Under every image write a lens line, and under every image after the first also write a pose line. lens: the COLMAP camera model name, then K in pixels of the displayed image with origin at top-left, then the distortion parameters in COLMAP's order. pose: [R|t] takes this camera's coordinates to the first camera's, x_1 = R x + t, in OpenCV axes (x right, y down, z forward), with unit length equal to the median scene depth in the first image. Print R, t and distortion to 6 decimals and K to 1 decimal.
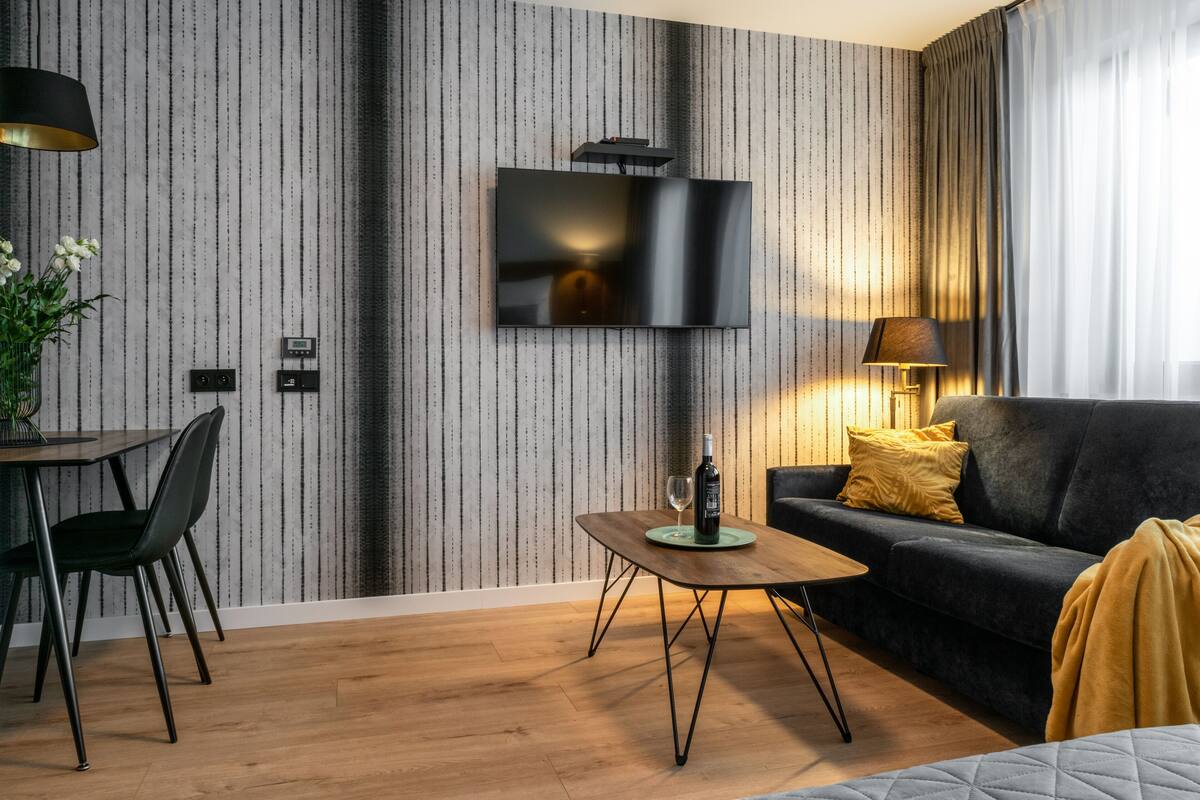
lens RADIAL K [[696.2, 0, 588.1], [0, 696.2, 399.5], [0, 0, 1]] dist [0.003920, -0.003285]
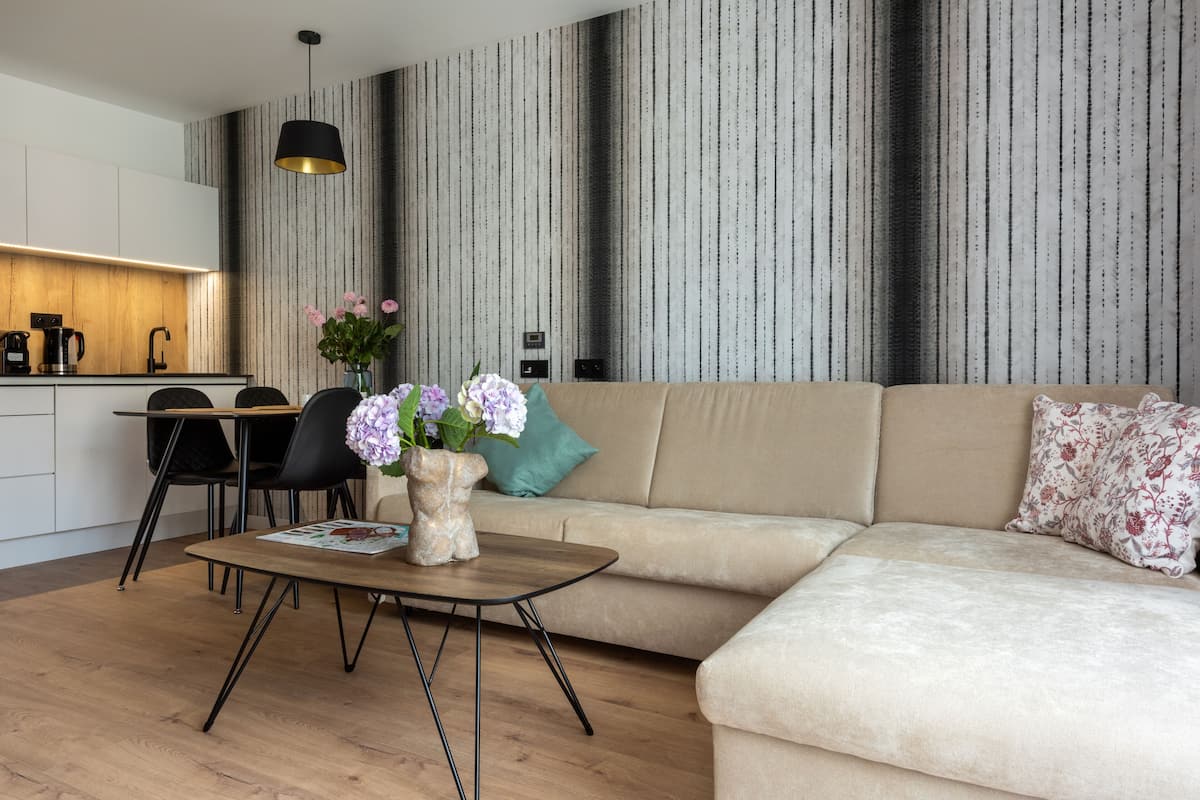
lens RADIAL K [[696.2, 0, 588.0], [0, 696.2, 400.2], [0, 0, 1]] dist [0.003920, -0.003285]
pose [[0.749108, 0.011795, -0.662343, 0.001116], [-0.001525, 0.999870, 0.016081, 0.195247], [0.662446, -0.011036, 0.749028, -0.001529]]
